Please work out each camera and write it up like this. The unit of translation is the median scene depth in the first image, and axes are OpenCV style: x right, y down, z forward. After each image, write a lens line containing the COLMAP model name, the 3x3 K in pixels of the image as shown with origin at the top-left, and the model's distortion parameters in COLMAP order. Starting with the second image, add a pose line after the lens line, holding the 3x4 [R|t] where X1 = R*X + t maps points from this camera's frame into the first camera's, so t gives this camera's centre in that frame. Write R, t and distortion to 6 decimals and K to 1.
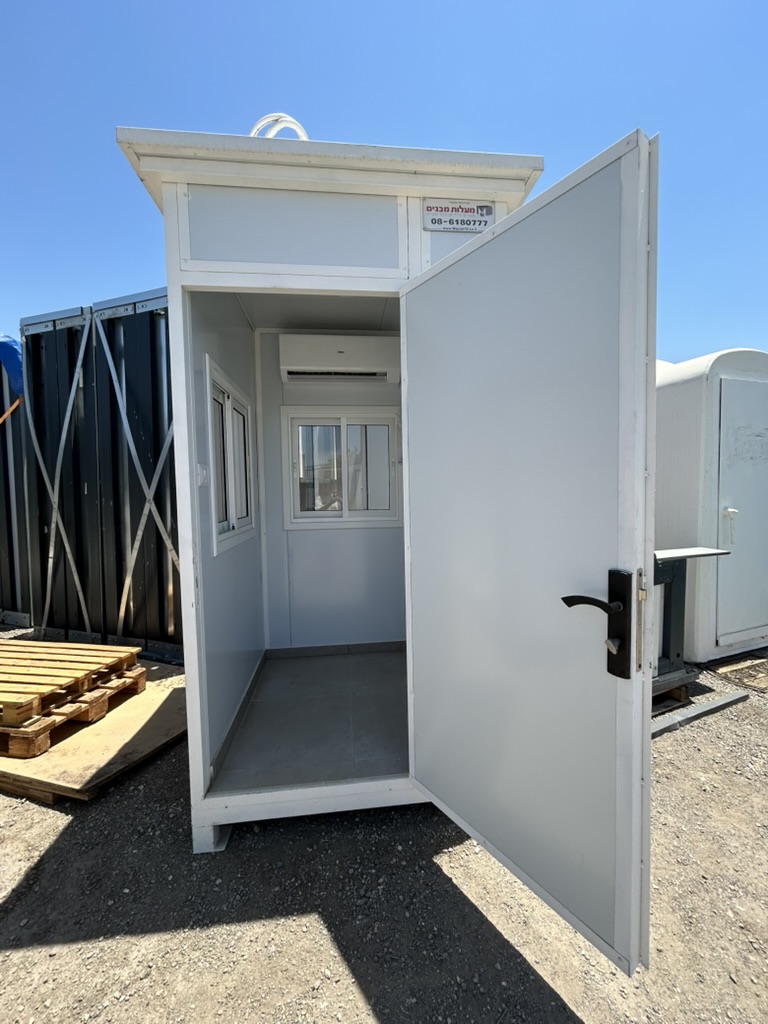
lens RADIAL K [[412.7, 0, 385.3], [0, 412.7, 509.7], [0, 0, 1]] dist [0.001644, 0.000575]
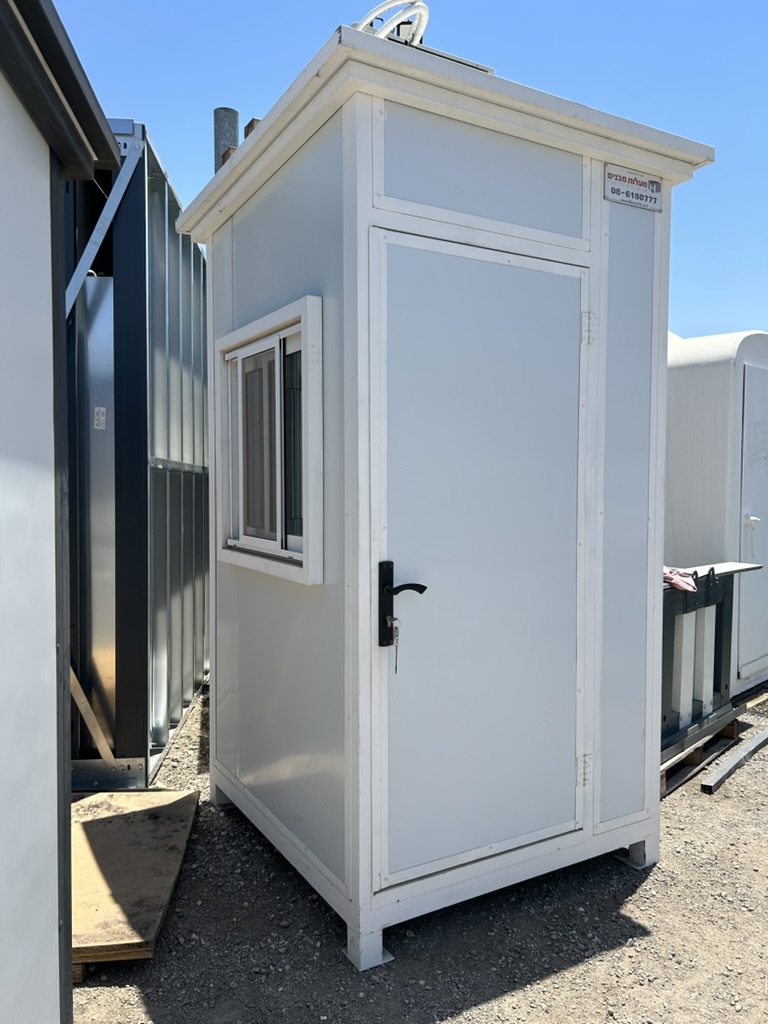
lens RADIAL K [[770.3, 0, 381.8], [0, 770.3, 514.6], [0, 0, 1]] dist [0.062411, -0.062616]
pose [[0.914064, 0.003168, 0.405558, -0.971807], [-0.000307, 0.999975, -0.007120, 0.009305], [-0.405570, 0.006383, 0.914042, -0.310633]]
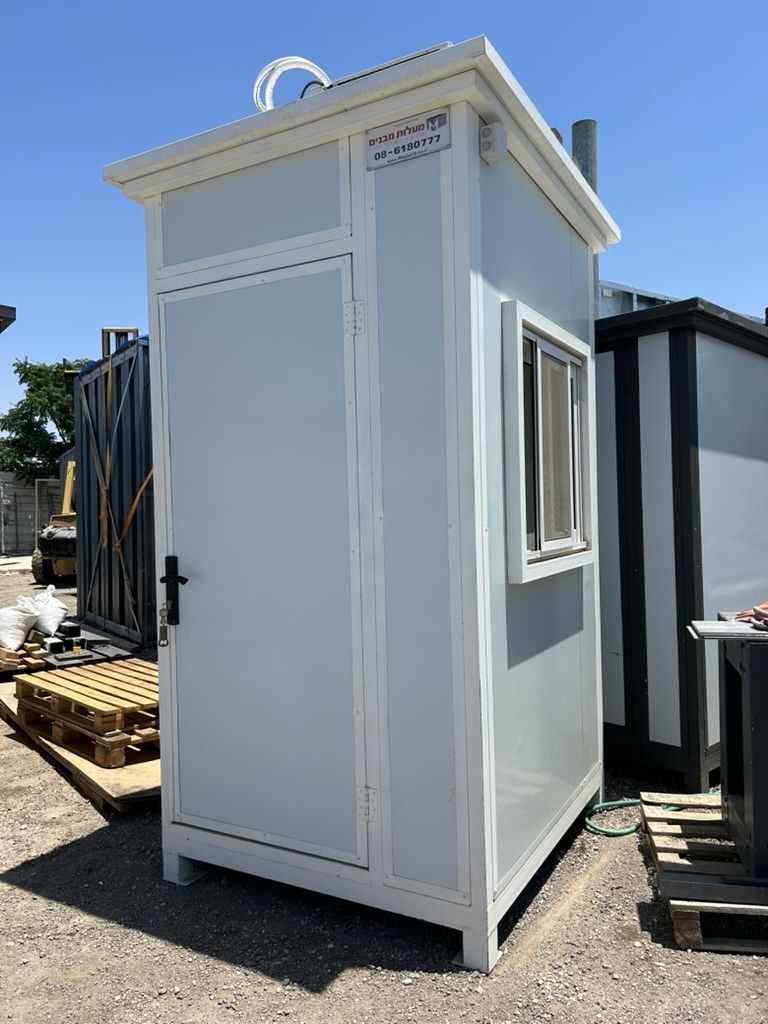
lens RADIAL K [[770.3, 0, 385.7], [0, 770.3, 513.0], [0, 0, 1]] dist [0.062411, -0.062616]
pose [[0.809536, 0.004422, -0.587053, 0.966406], [-0.019056, 0.999643, -0.018747, 0.010993], [0.586760, 0.026364, 0.809331, -0.170680]]
